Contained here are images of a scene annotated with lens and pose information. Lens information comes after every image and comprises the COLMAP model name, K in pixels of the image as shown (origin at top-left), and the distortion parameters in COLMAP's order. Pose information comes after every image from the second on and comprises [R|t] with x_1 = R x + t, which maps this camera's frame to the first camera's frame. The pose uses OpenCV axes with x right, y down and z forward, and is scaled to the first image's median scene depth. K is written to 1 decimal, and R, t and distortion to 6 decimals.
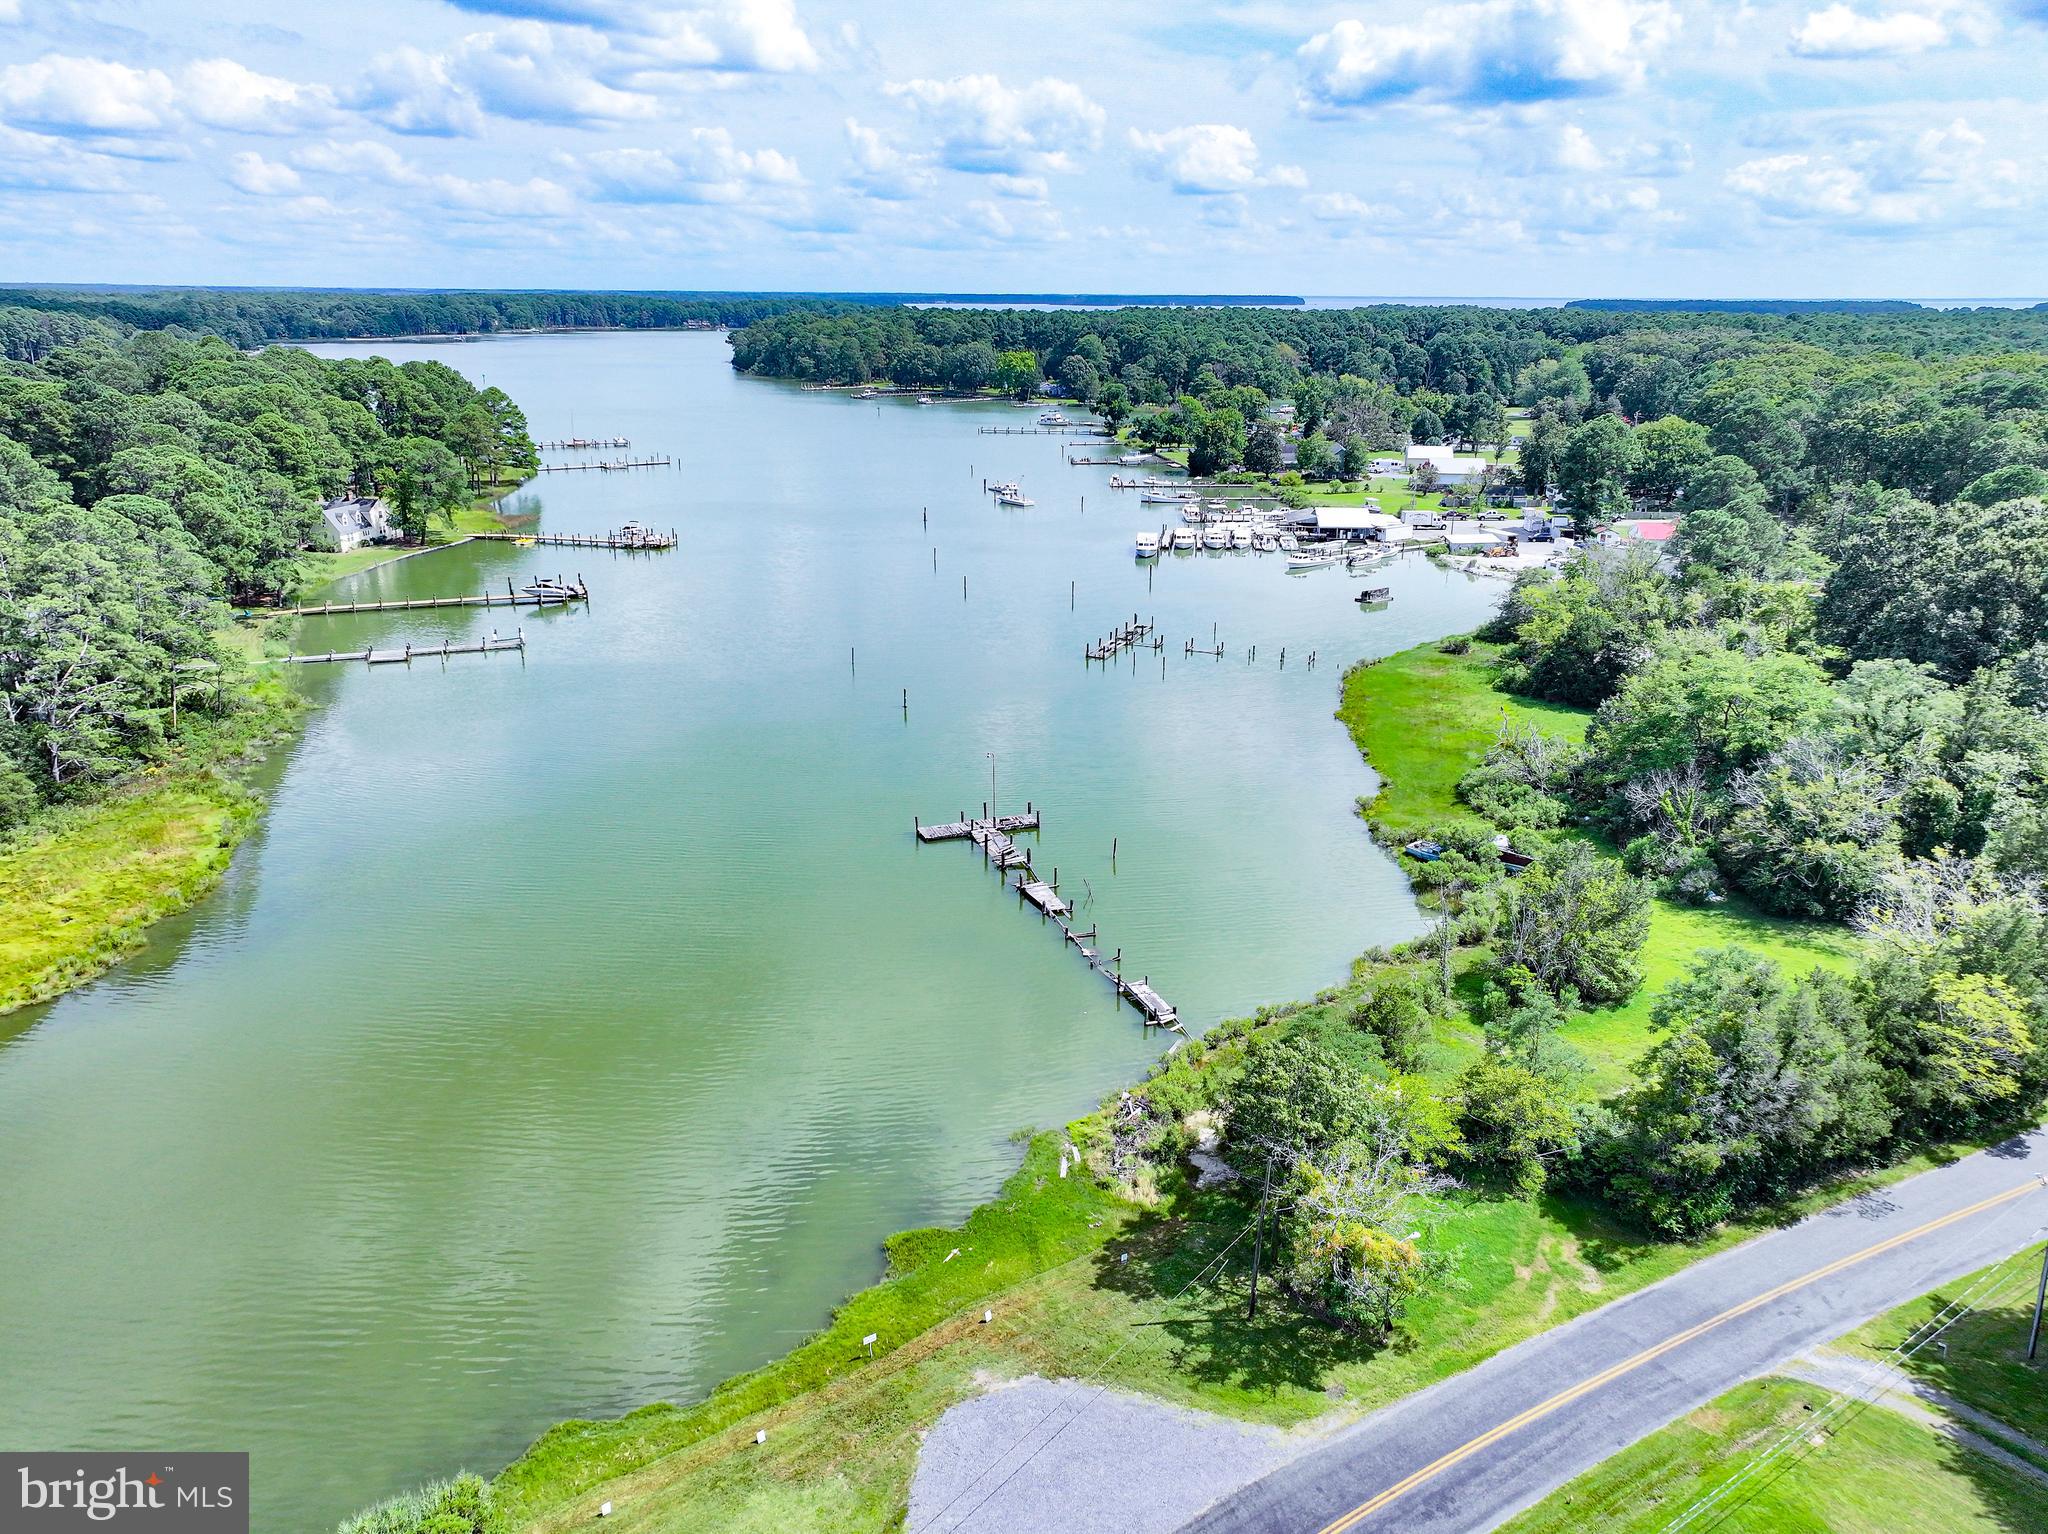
lens RADIAL K [[1436.5, 0, 1030.0], [0, 1436.5, 766.0], [0, 0, 1]] dist [-0.003301, 0.018197]
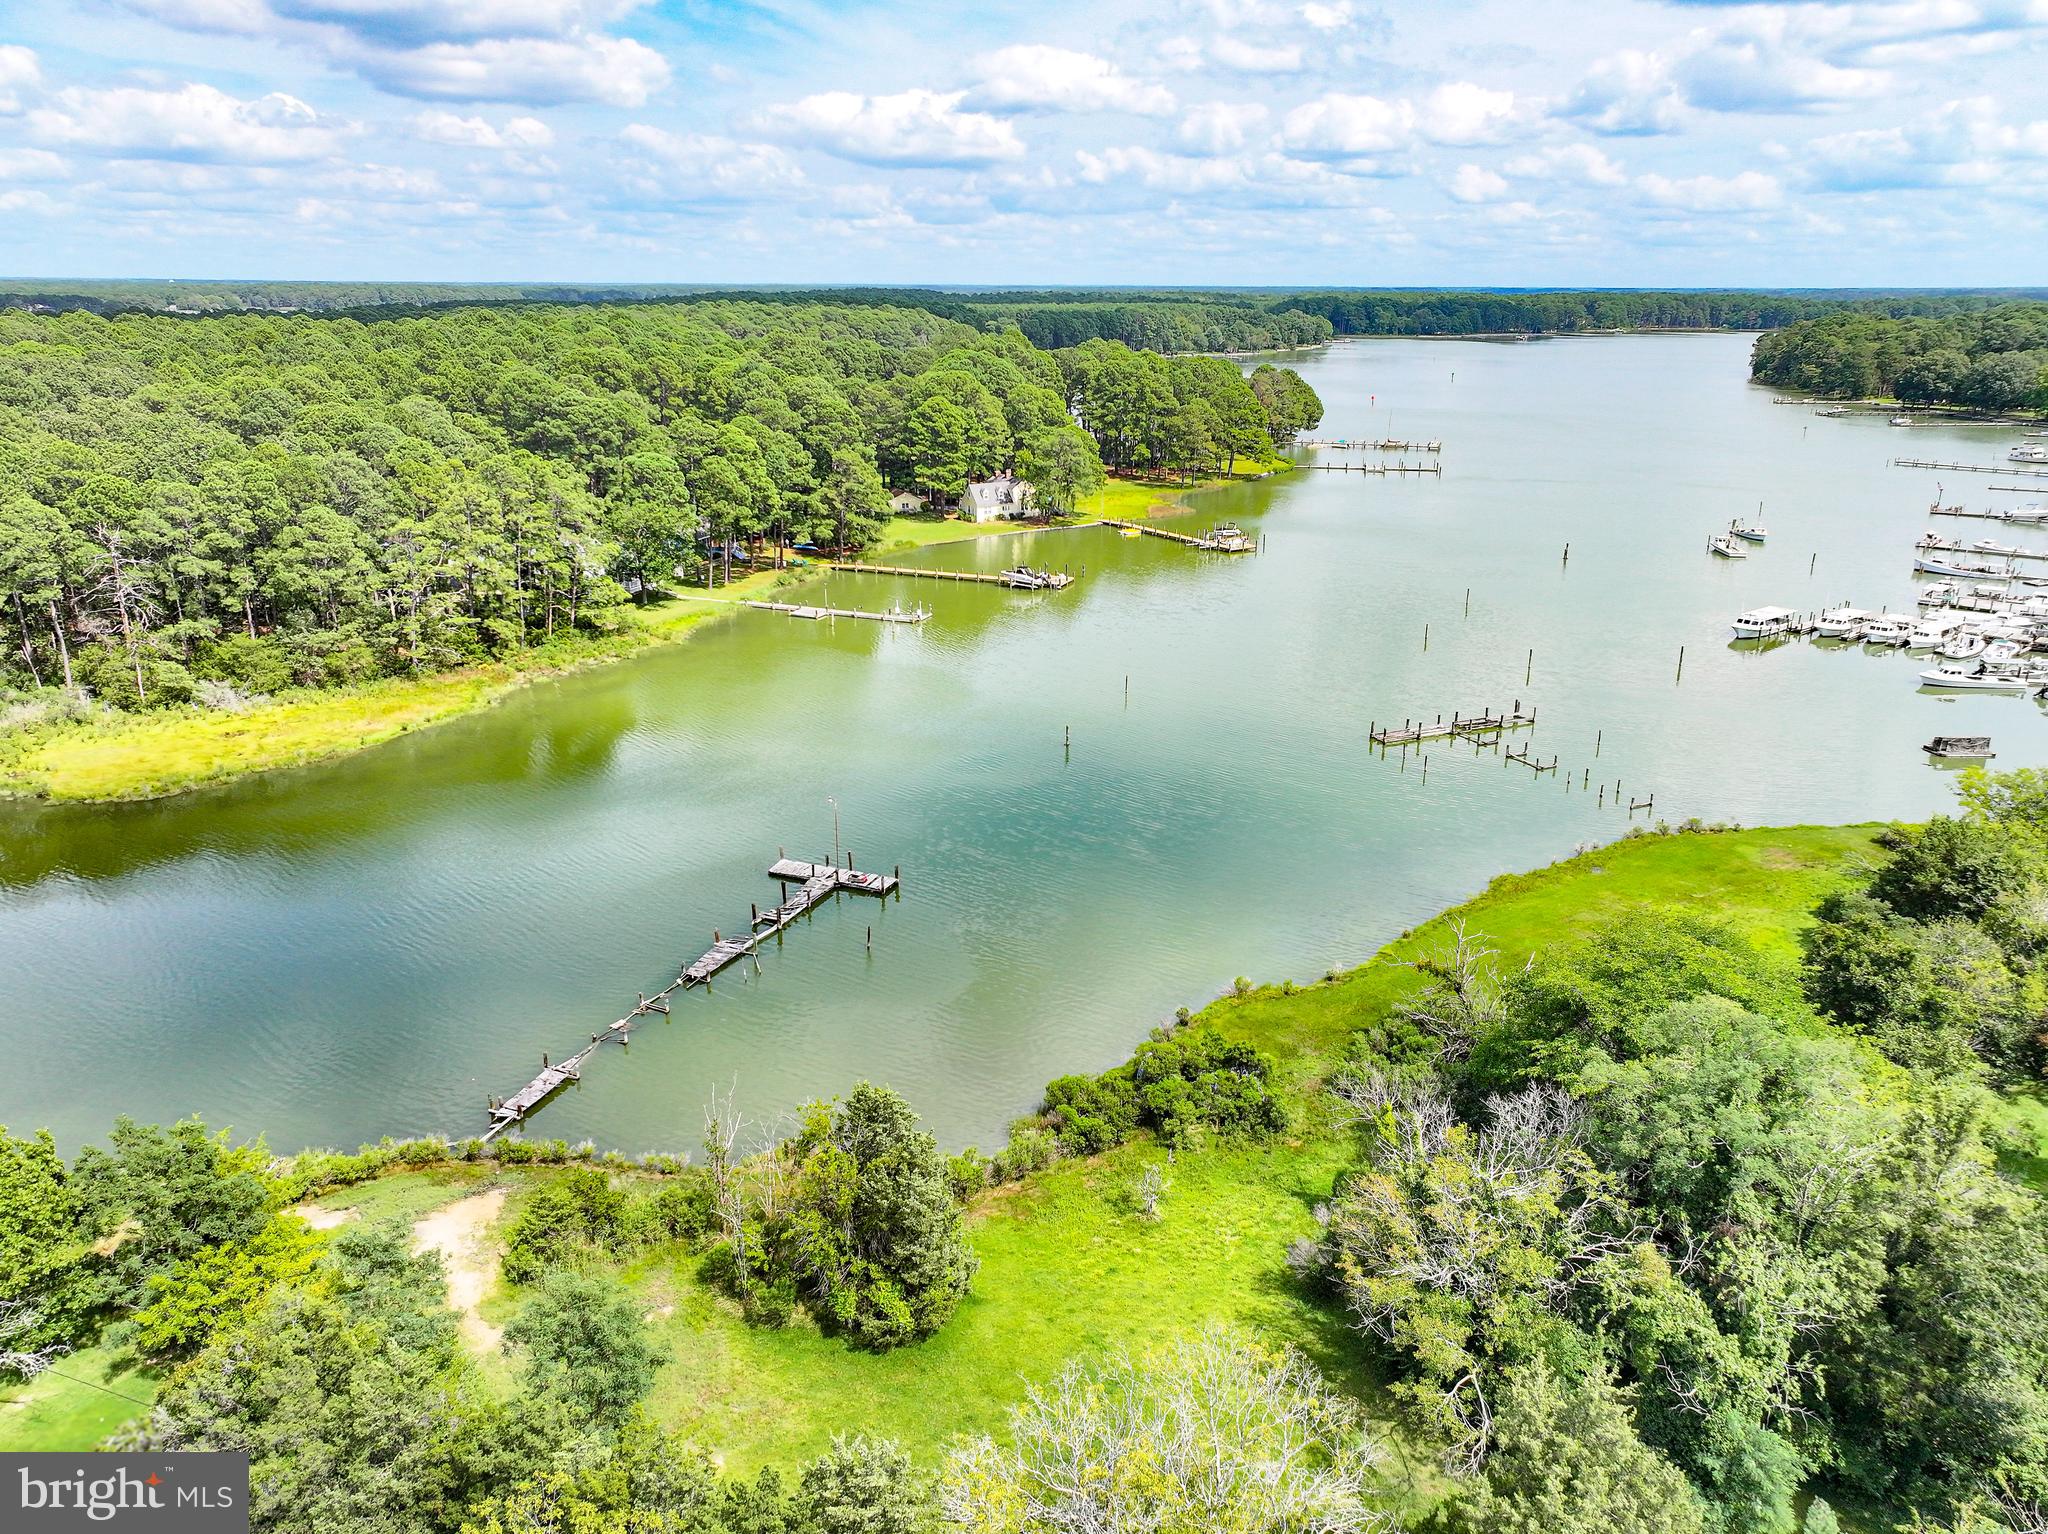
lens RADIAL K [[1435.4, 0, 1032.4], [0, 1435.4, 739.9], [0, 0, 1]] dist [-0.001048, 0.020776]
pose [[0.730476, 0.201503, -0.652535, 0.303763], [-0.211965, 0.975189, 0.063856, -0.060576], [0.649212, 0.091670, 0.755063, 0.185318]]
